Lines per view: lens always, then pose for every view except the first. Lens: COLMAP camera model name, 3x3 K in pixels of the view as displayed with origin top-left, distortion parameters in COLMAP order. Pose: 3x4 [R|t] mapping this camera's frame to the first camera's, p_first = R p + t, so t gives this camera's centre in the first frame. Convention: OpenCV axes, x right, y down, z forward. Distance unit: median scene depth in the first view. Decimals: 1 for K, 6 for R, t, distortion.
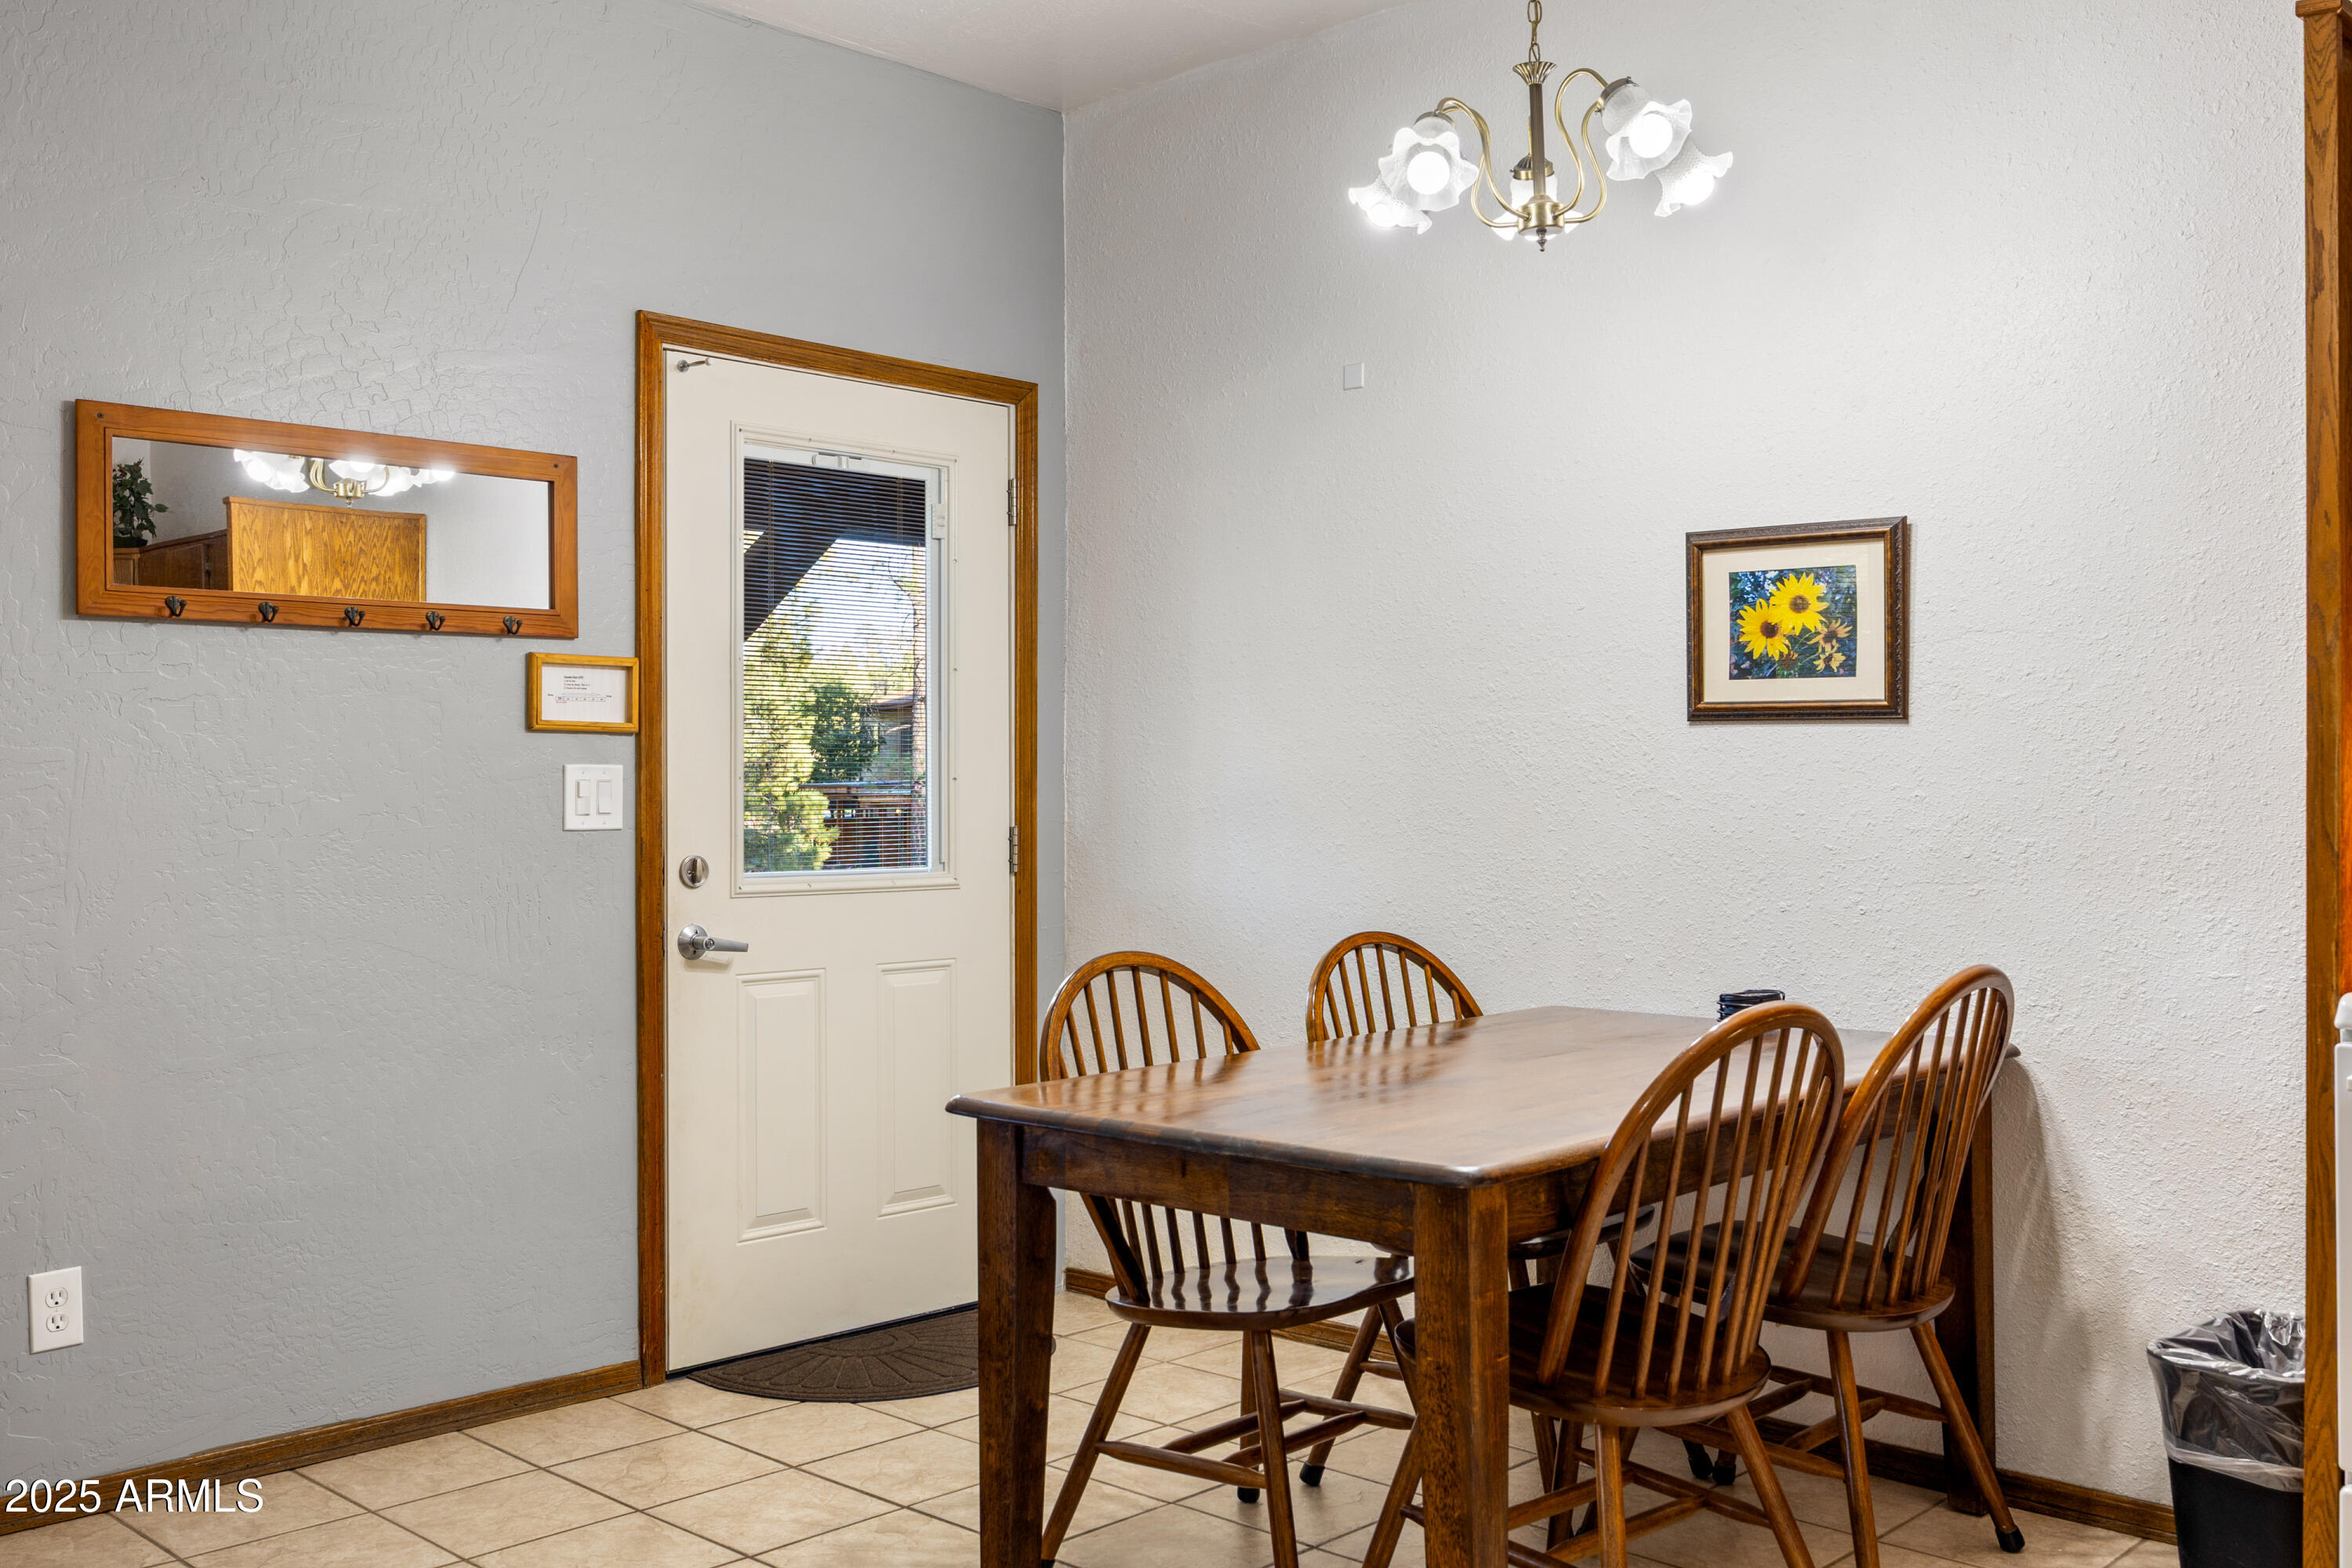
lens RADIAL K [[2187.4, 0, 1173.6], [0, 2187.4, 755.1], [0, 0, 1]] dist [0.014854, -0.011229]
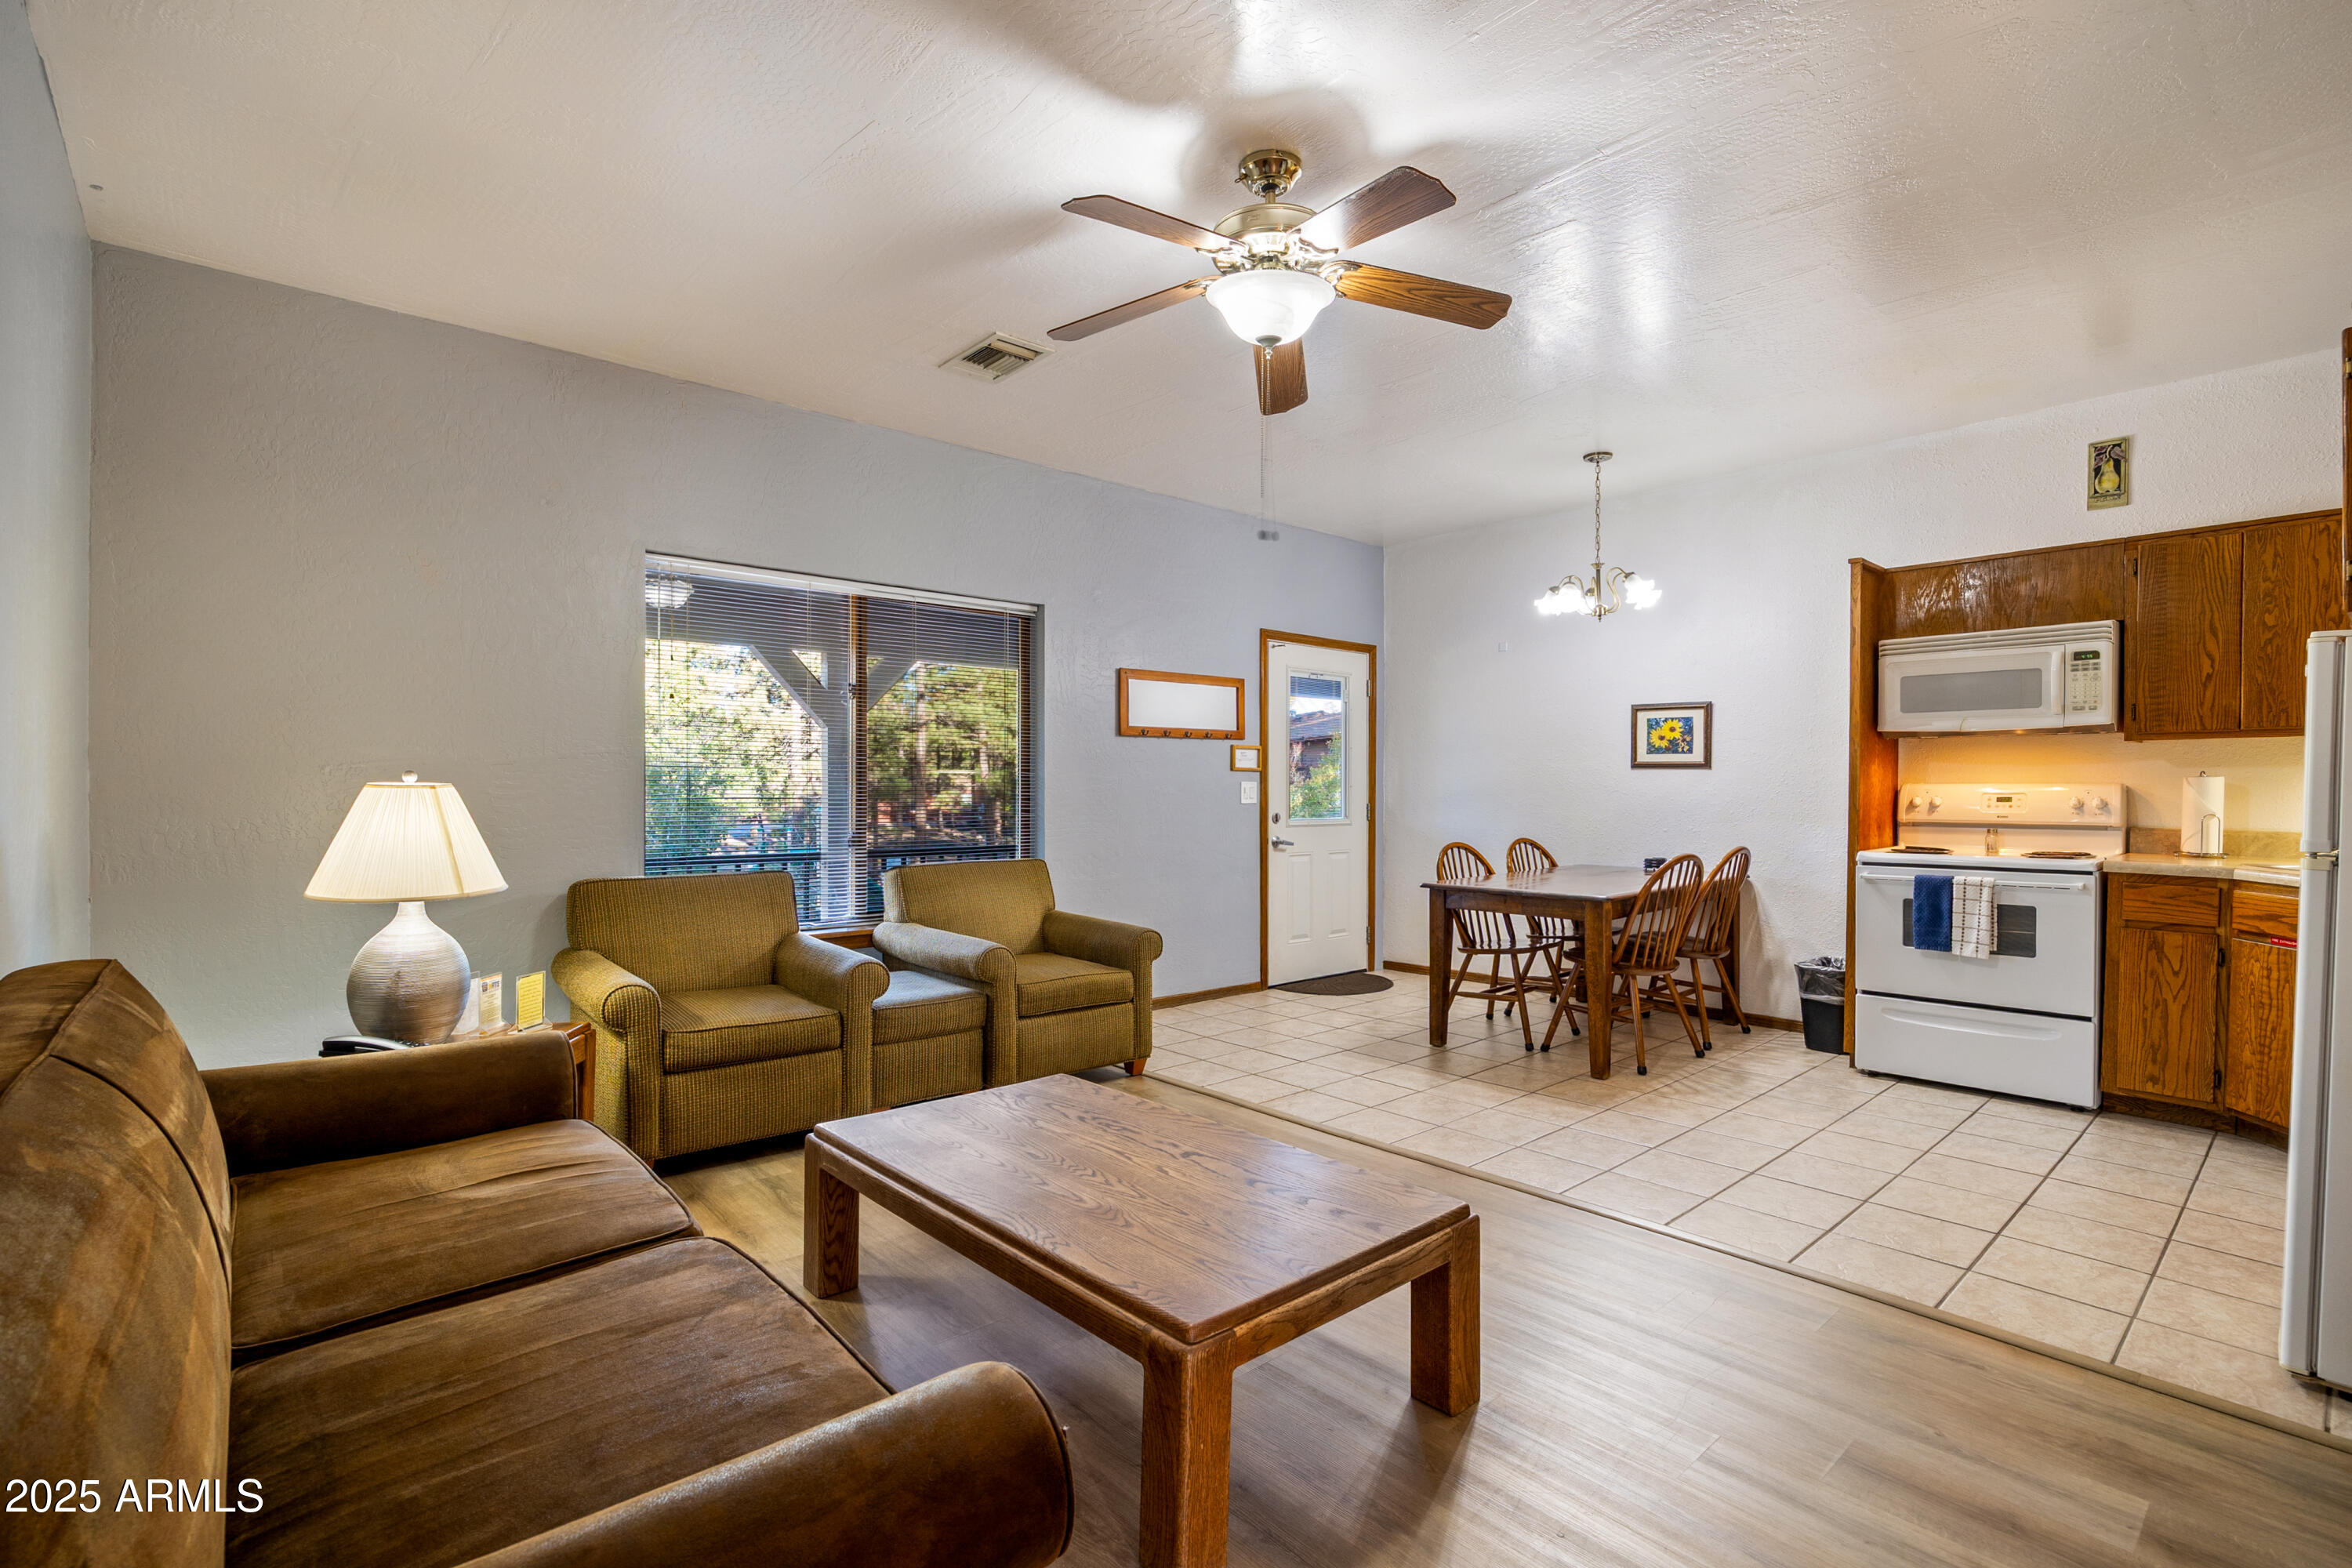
lens RADIAL K [[1070.1, 0, 1182.8], [0, 1070.1, 793.9], [0, 0, 1]] dist [-0.001234, 0.000006]
pose [[0.997081, 0.003150, -0.076292, -0.268005], [-0.001753, 0.999830, 0.018373, -0.006335], [0.076337, -0.018186, 0.996916, -0.507748]]
